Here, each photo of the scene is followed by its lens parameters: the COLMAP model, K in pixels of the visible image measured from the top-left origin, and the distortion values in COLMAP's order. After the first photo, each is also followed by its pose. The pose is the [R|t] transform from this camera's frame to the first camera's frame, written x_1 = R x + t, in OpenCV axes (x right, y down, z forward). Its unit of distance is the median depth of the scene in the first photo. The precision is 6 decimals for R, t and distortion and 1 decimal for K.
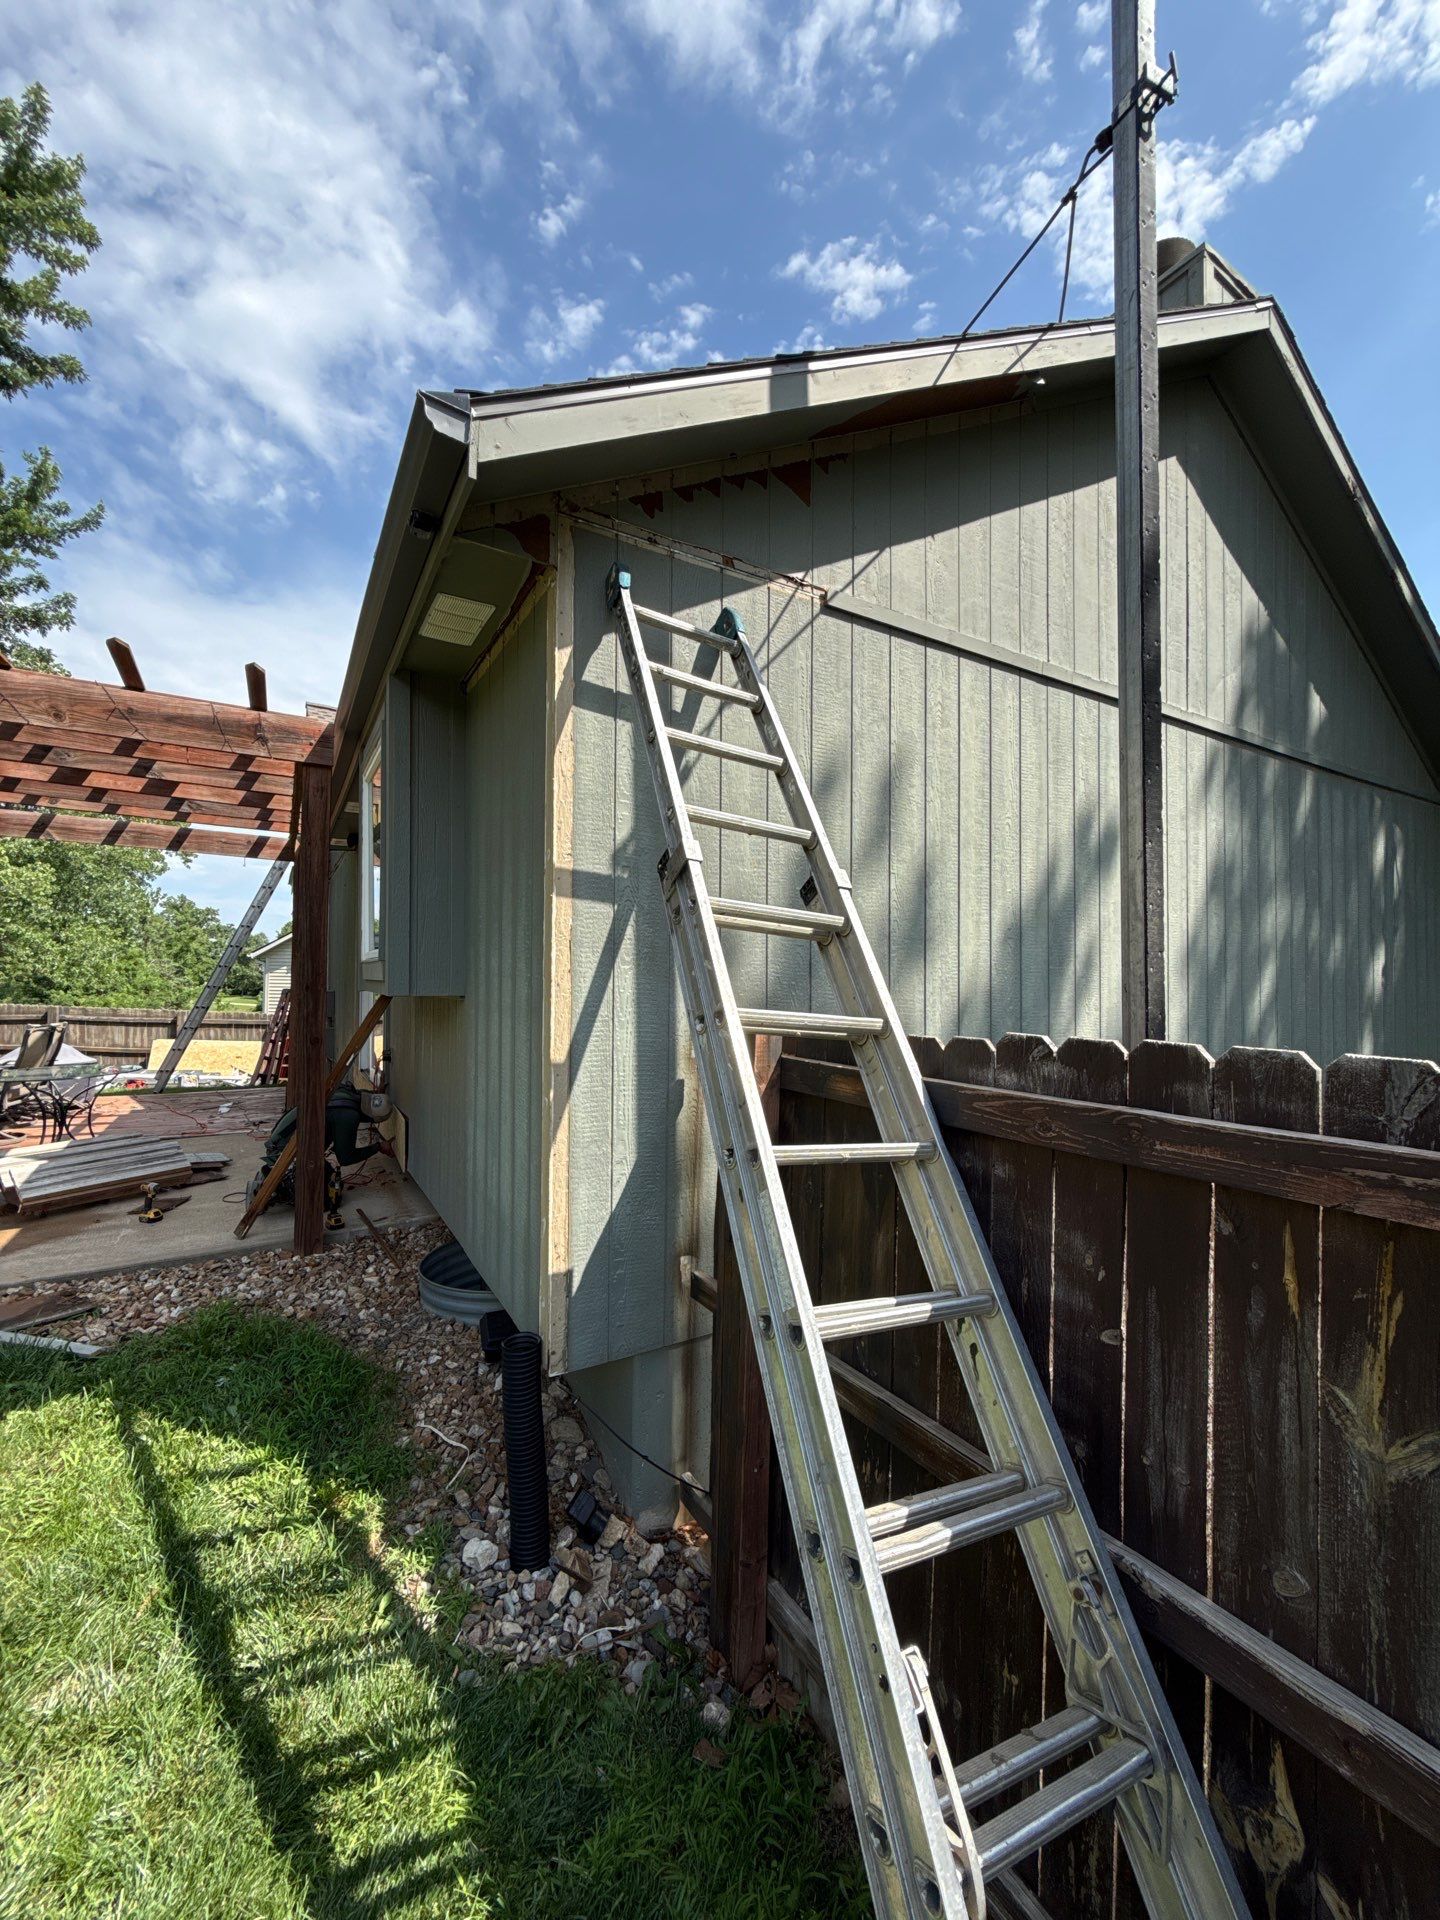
lens RADIAL K [[767.4, 0, 714.6], [0, 767.4, 959.1], [0, 0, 1]] dist [-0.003357, 0.005824]
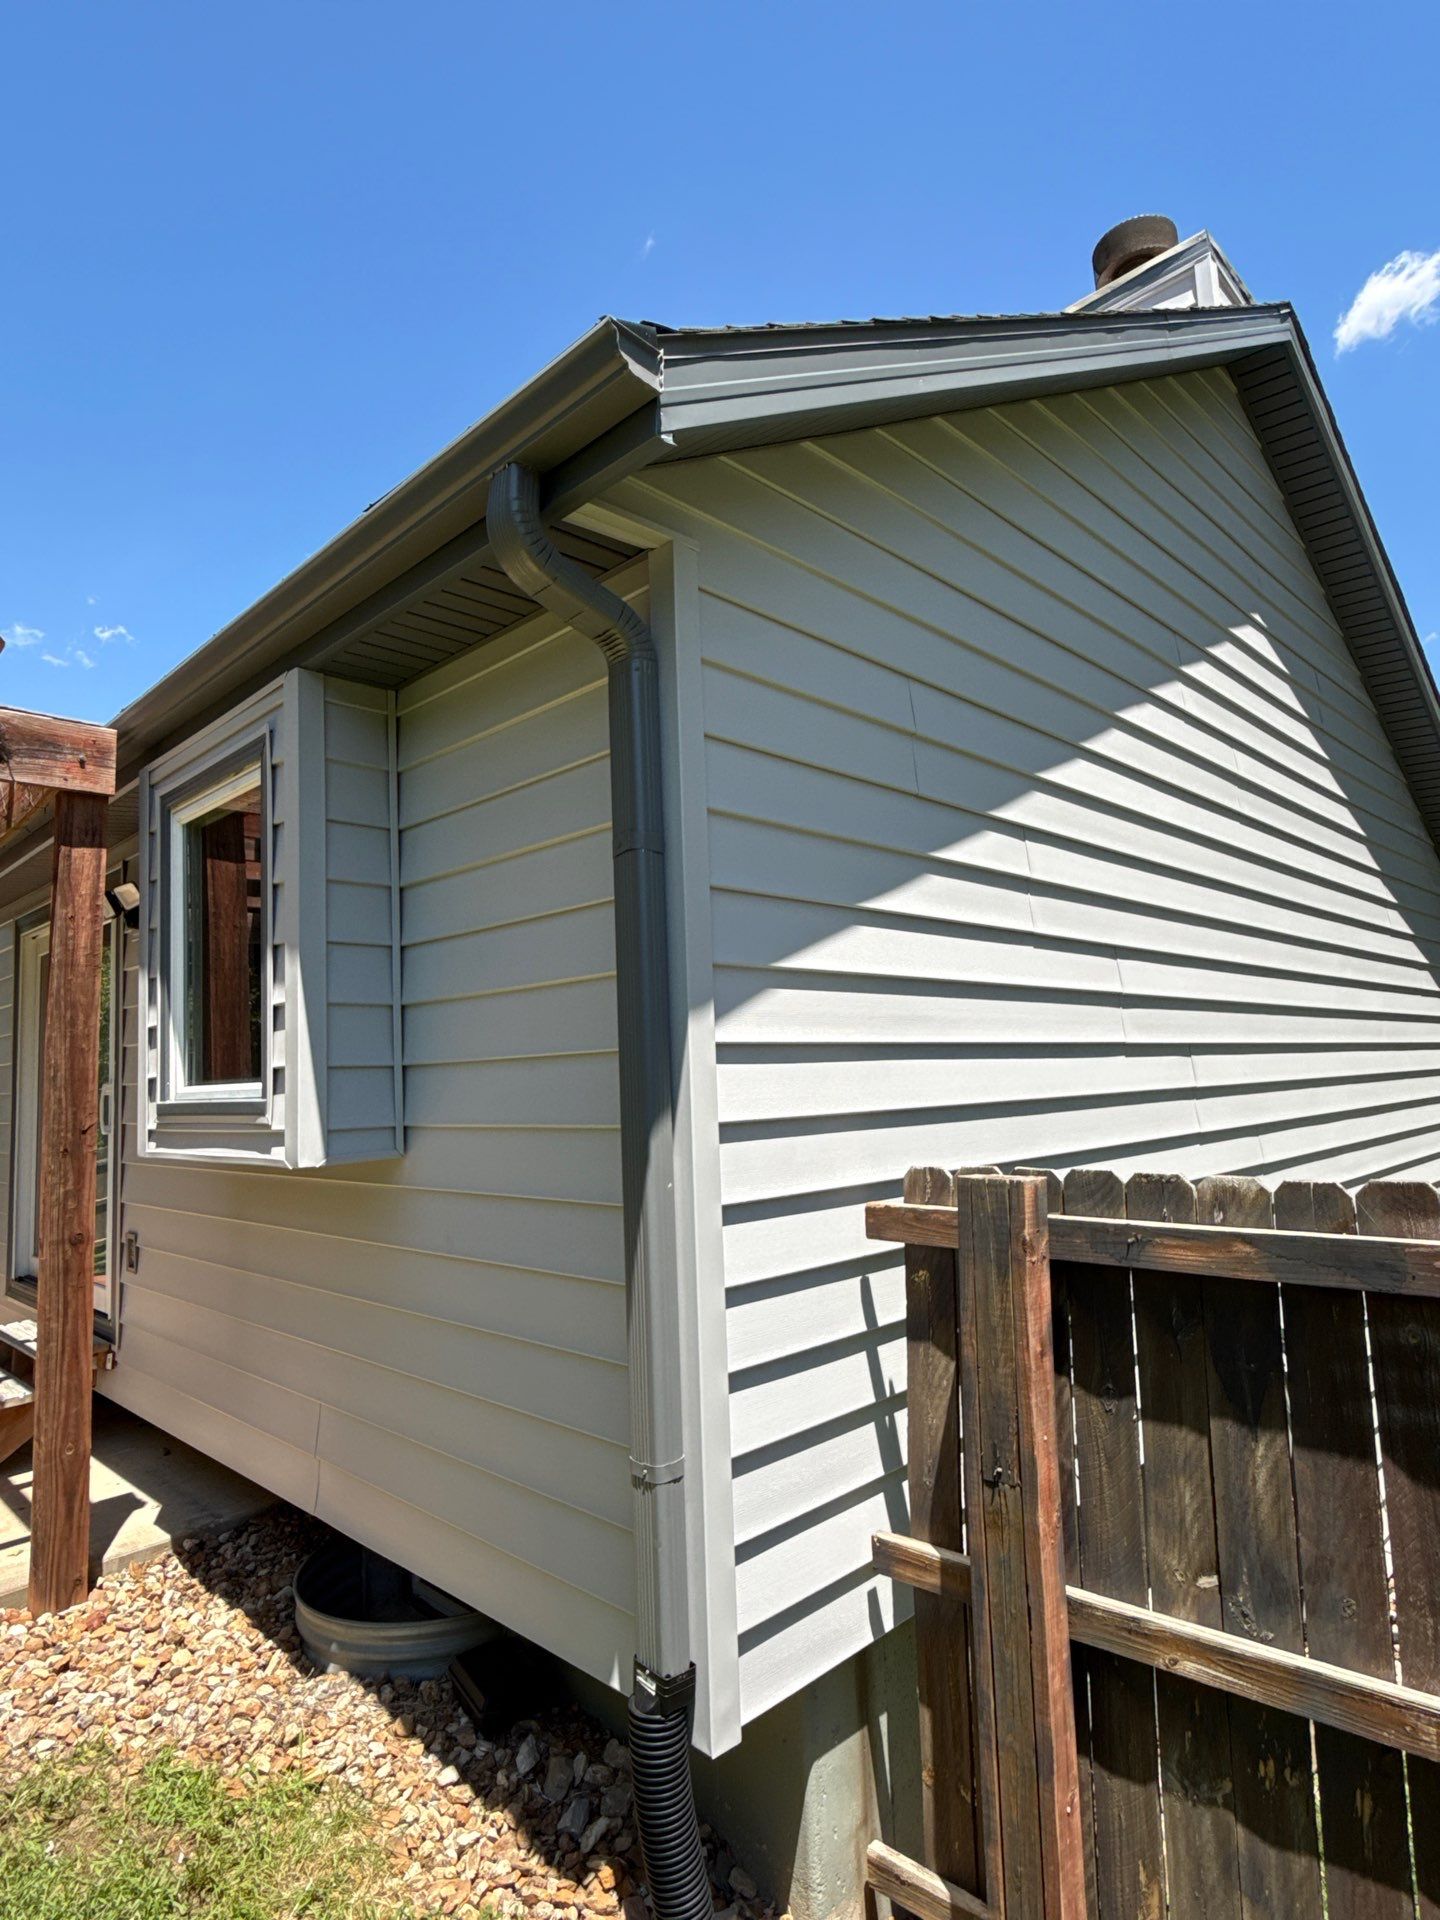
lens RADIAL K [[1083.2, 0, 720.0], [0, 1083.2, 960.0], [0, 0, 1]] dist [-0.000524, 0.012567]
pose [[0.966124, -0.014999, 0.257642, -0.538662], [0.037621, 0.995831, -0.083100, -0.050542], [-0.255322, 0.089978, 0.962660, 0.041929]]
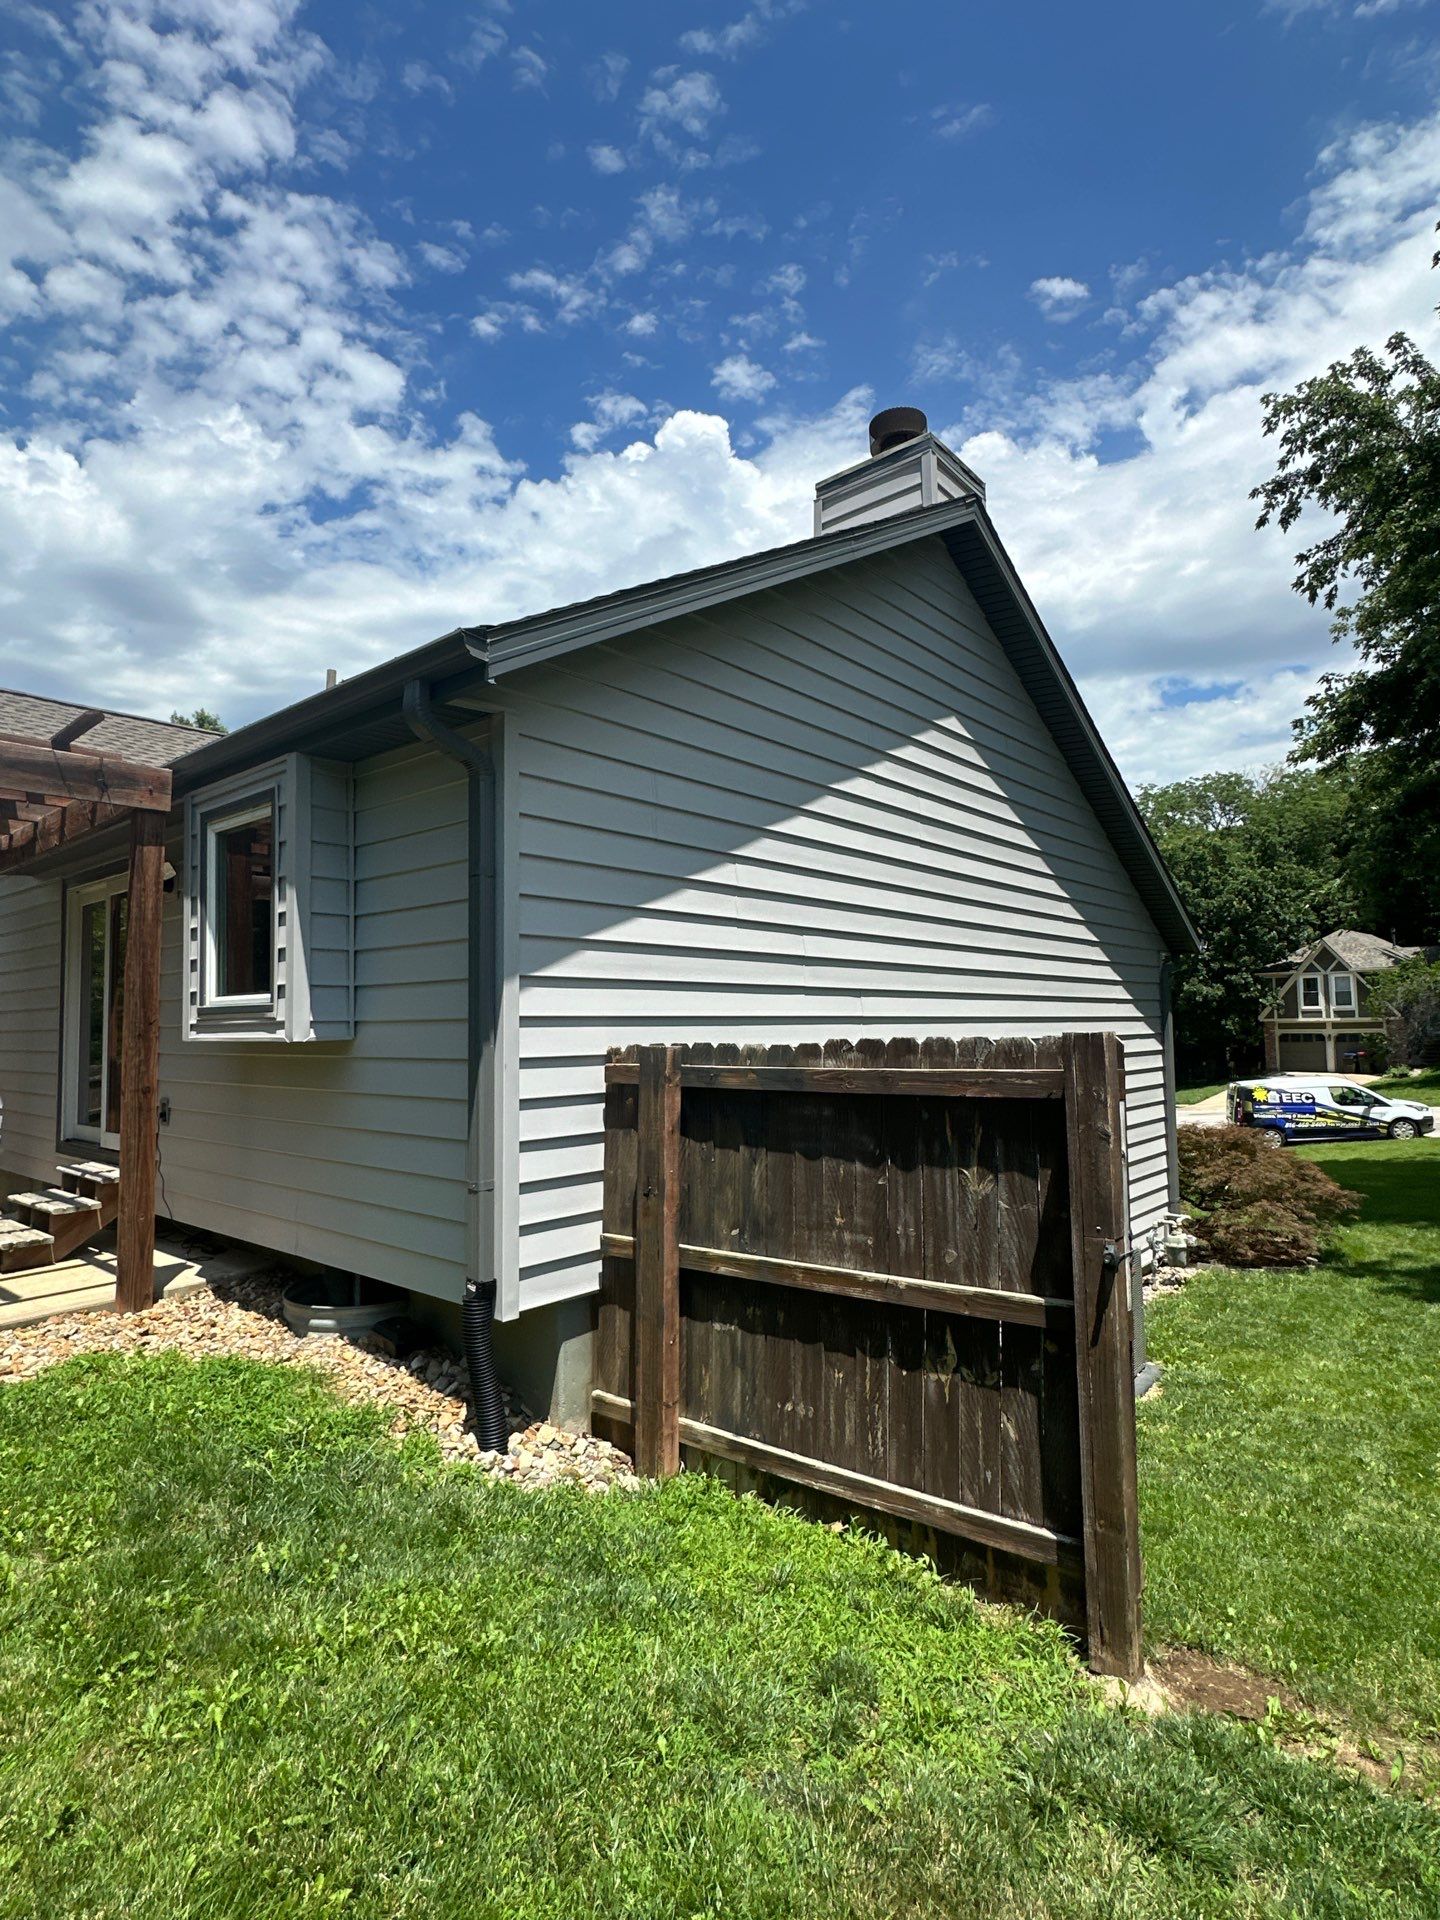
lens RADIAL K [[1004.8, 0, 714.4], [0, 1004.8, 952.2], [0, 0, 1]] dist [0.000269, 0.000397]
pose [[0.949295, 0.003970, 0.314362, -0.516377], [0.011281, 0.998846, -0.046680, -0.002382], [-0.314184, 0.047859, 0.948155, -0.980394]]
